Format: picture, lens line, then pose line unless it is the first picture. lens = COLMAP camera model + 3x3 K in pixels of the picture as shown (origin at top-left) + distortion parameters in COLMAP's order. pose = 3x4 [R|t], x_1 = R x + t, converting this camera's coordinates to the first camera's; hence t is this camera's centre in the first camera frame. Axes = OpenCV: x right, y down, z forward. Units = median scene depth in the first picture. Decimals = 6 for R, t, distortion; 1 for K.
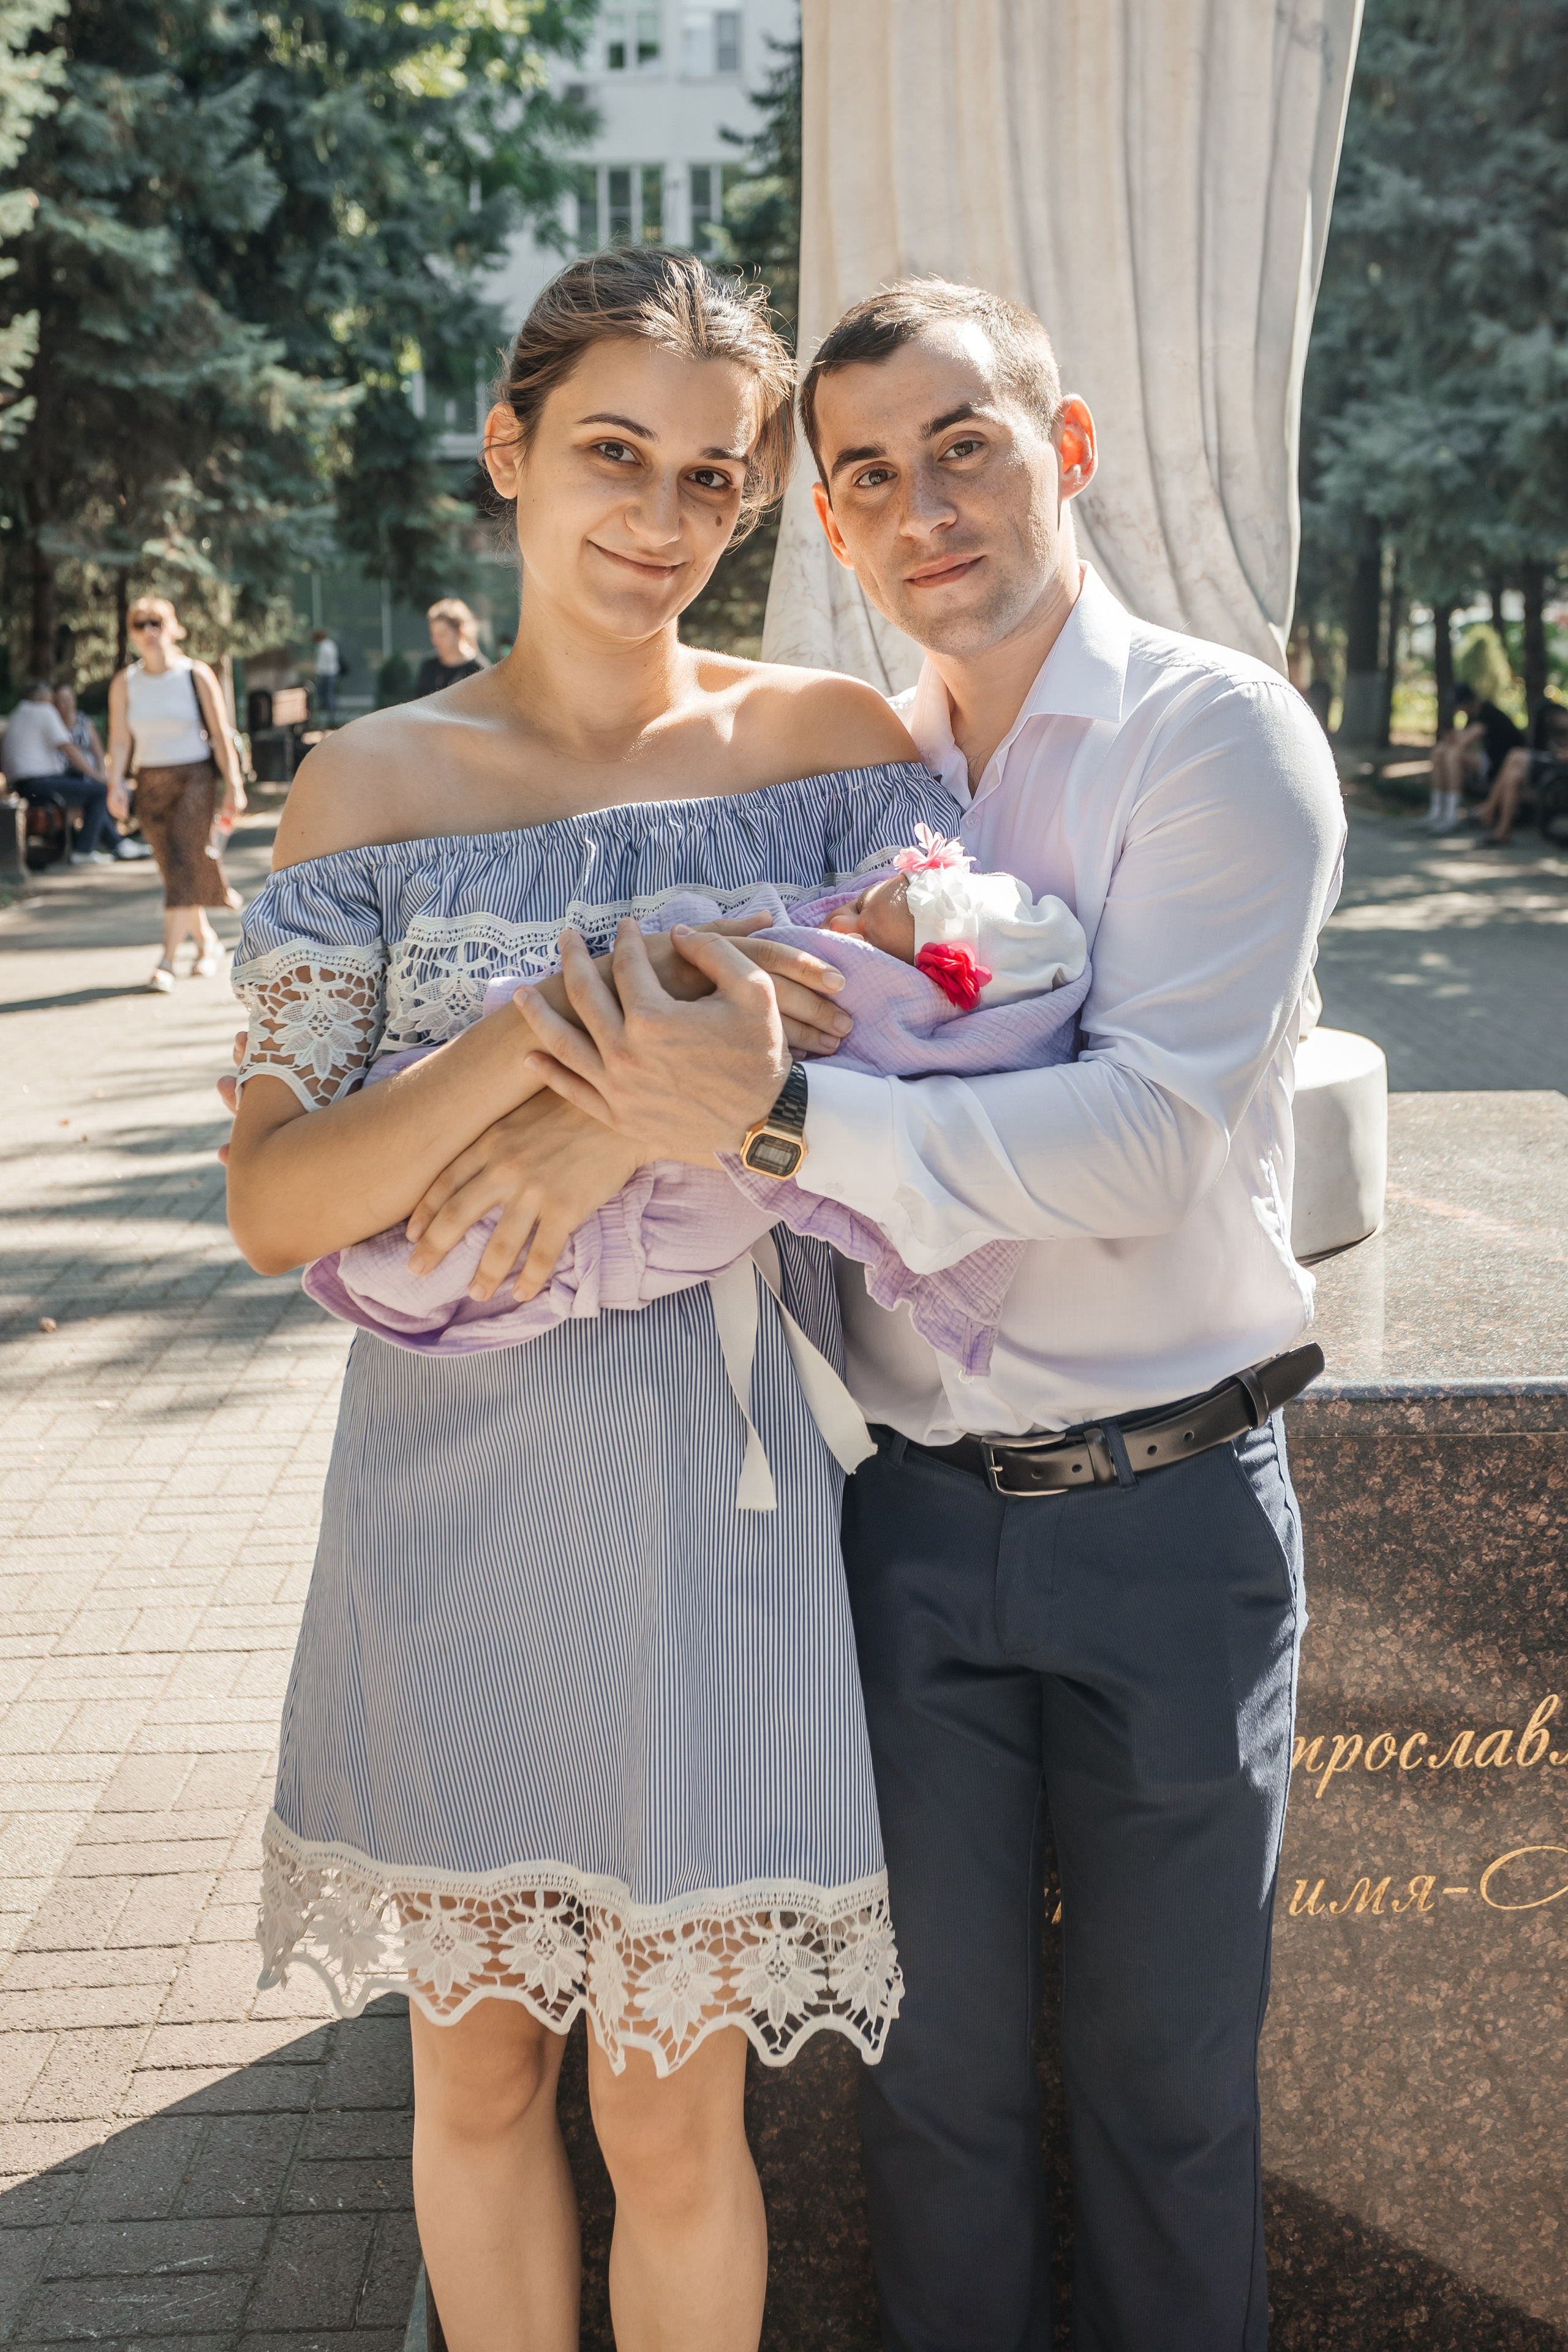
lens RADIAL K [[2527.1, 0, 840.6], [0, 2527.1, 989.8], [0, 0, 1]] dist [-0.004133, 0.058180]
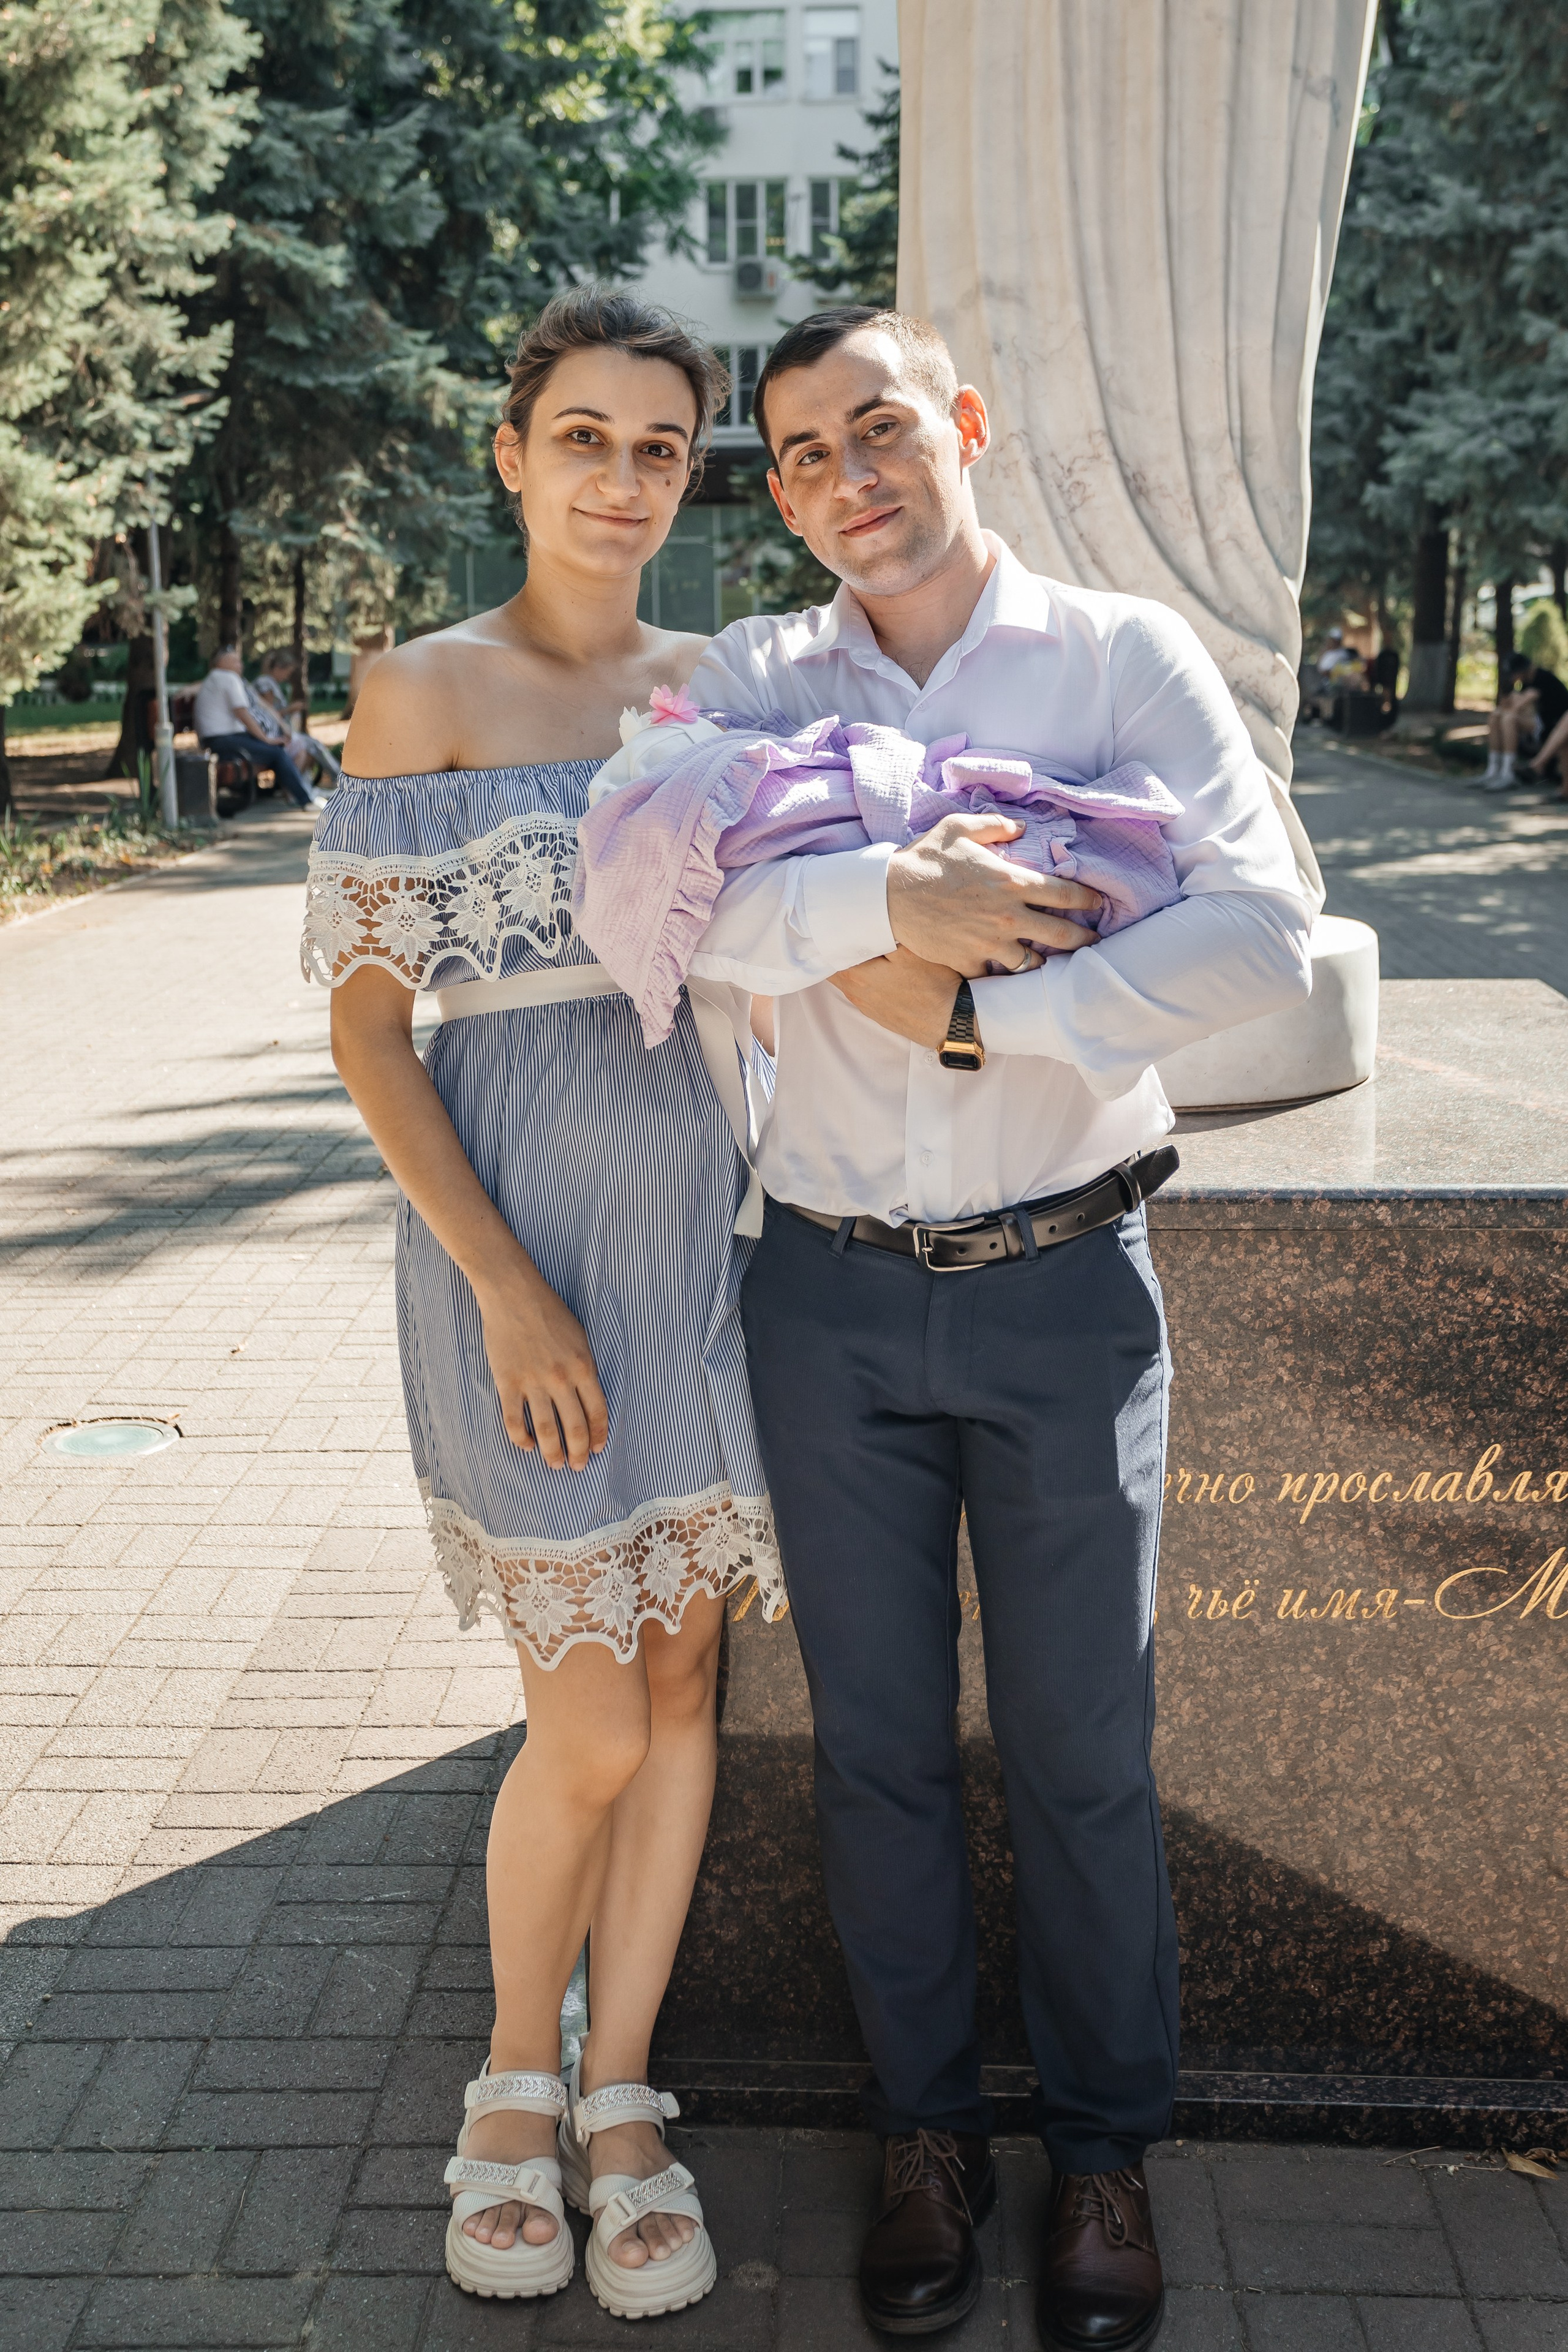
lens RADIAL K [[2352.5, 0, 784.0], [0, 2352.5, 959.1], [0, 0, 1]] dist [0.006475, 0.001592]
pose [[0.997641, 0.009230, -0.068019, 0.010475], [-0.008814, 0.999941, 0.006409, 0.033726], [0.068075, -0.005794, 0.997663, -0.143089]]
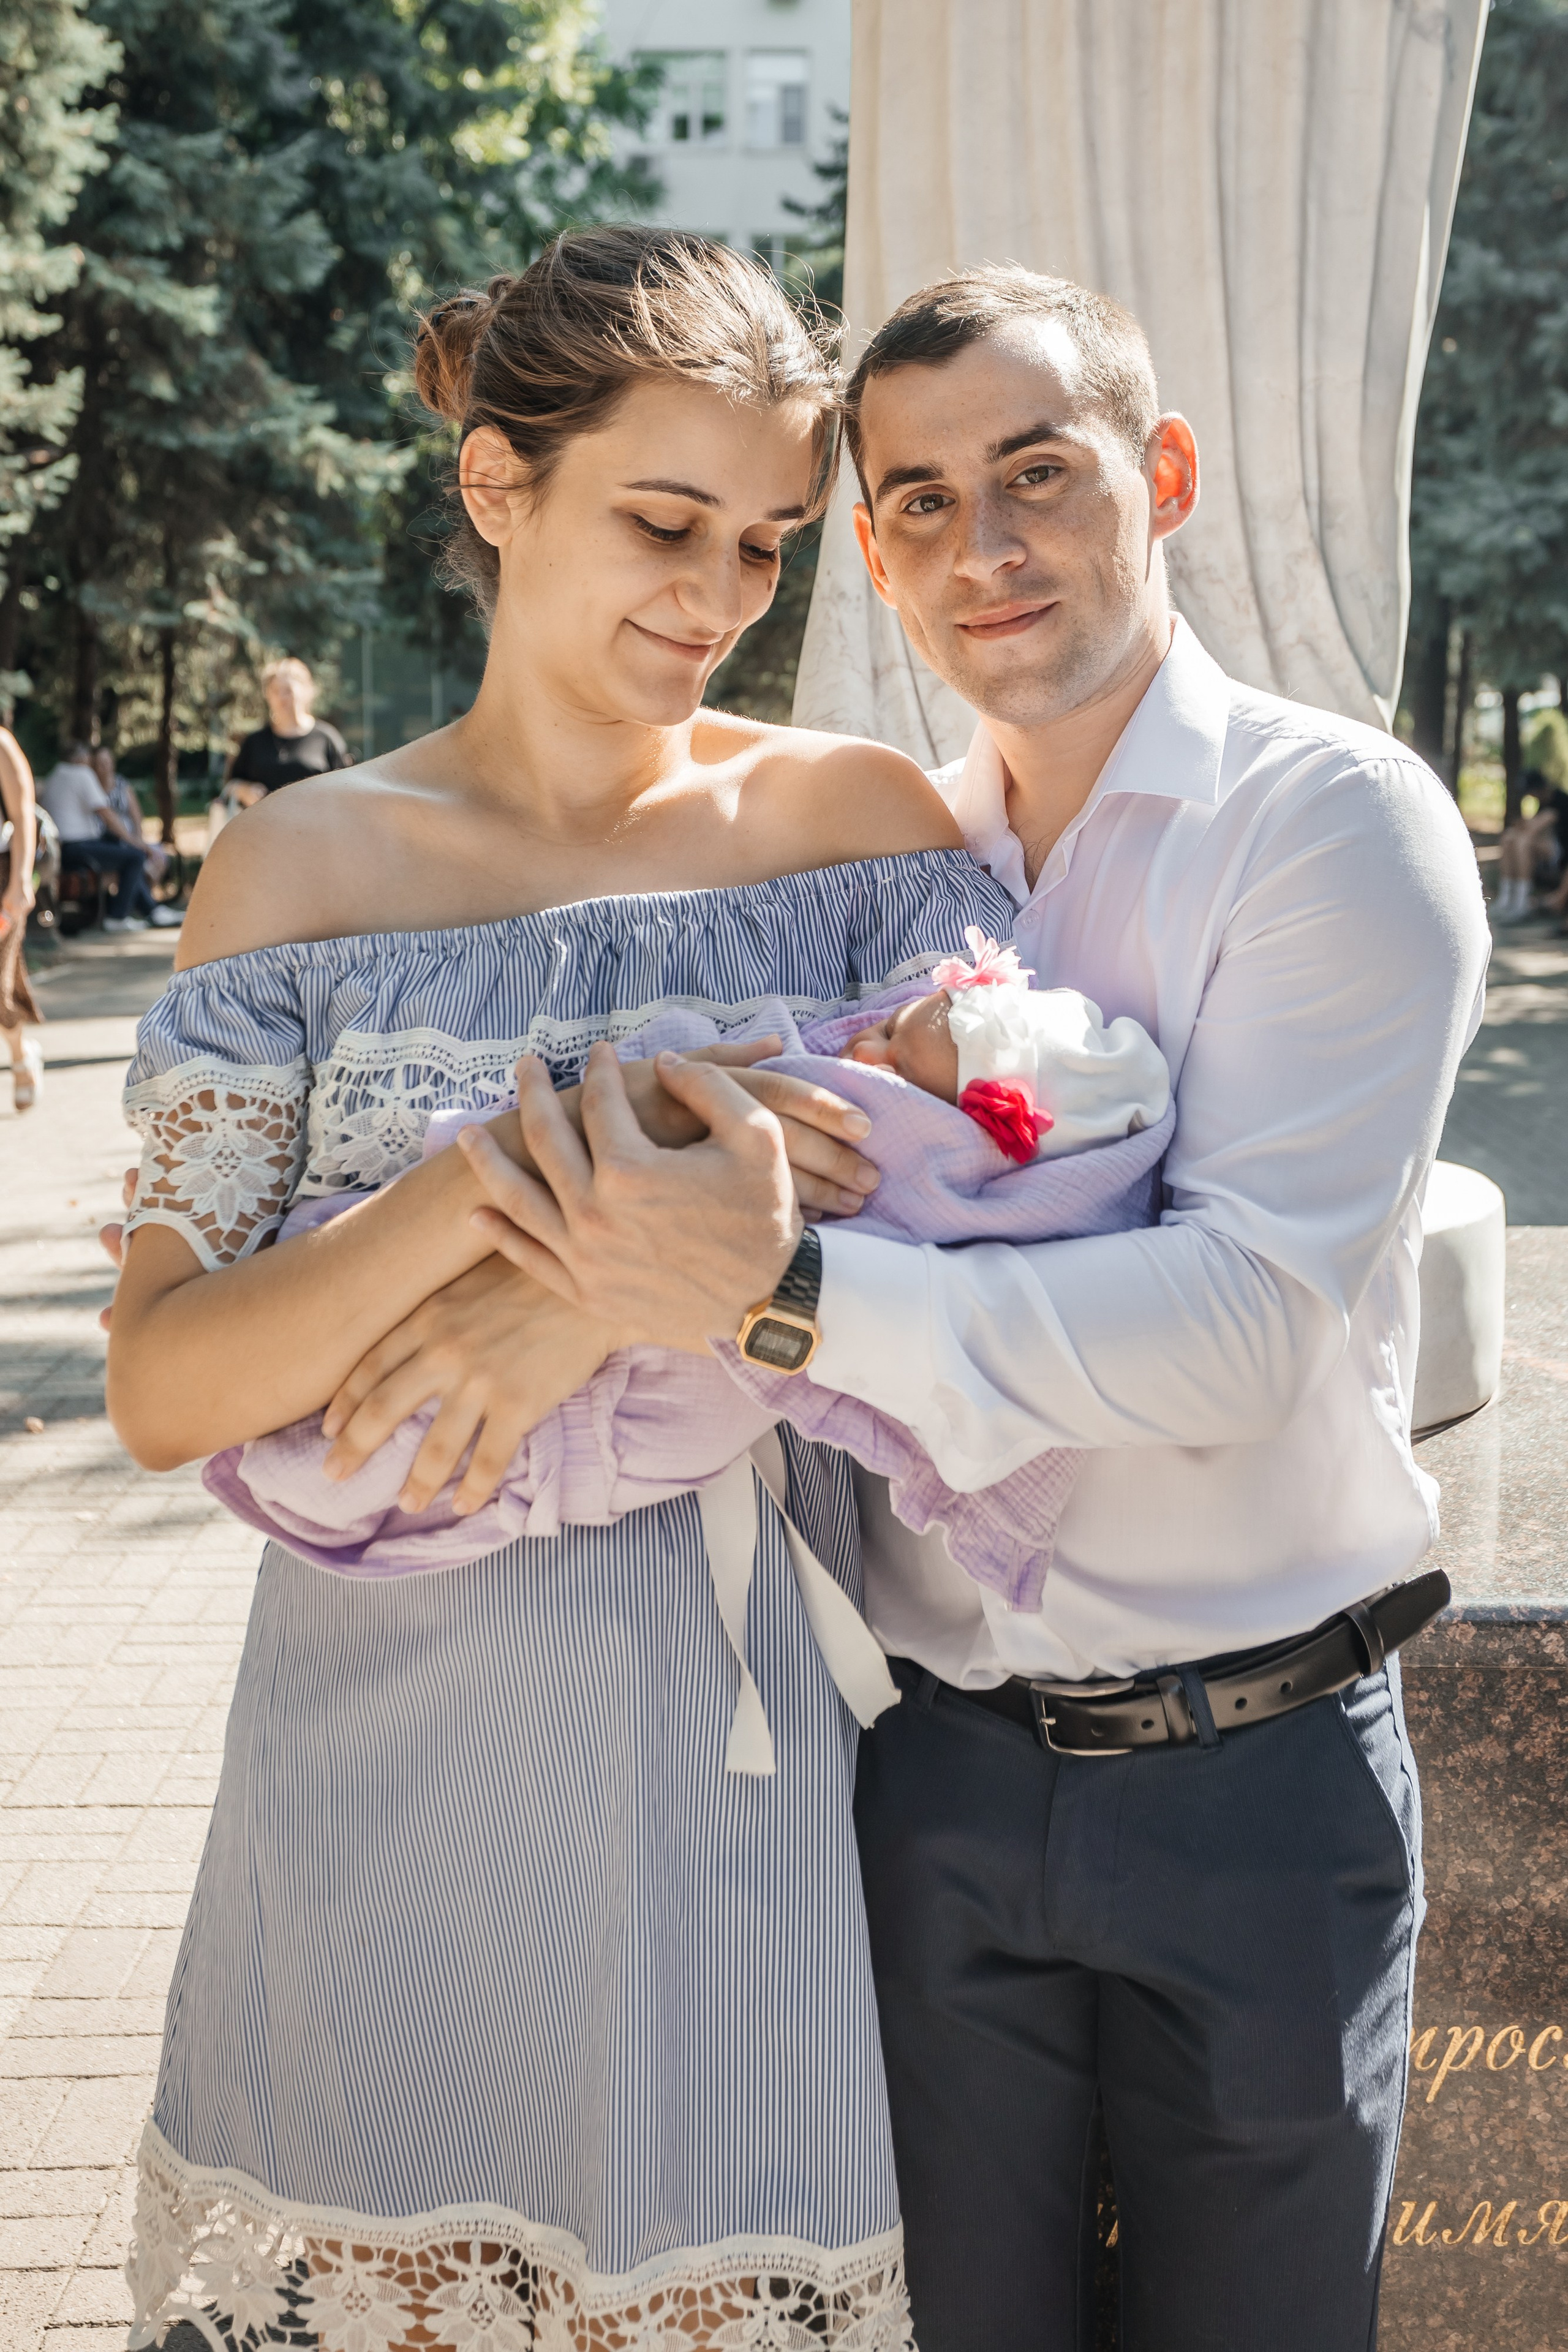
lens RADIAL K [[2527.1, 0, 840.6], [0, 2527.1, 989.8], [0, 0, 1]] dist [-0.004133, 0.058180]
pose [[0.999634, 0.017465, -0.020668, 0.005626], [-0.018069, 0.999404, -0.029408, -0.015198], [0.020142, 0.029770, 0.999354, 0.134635]]
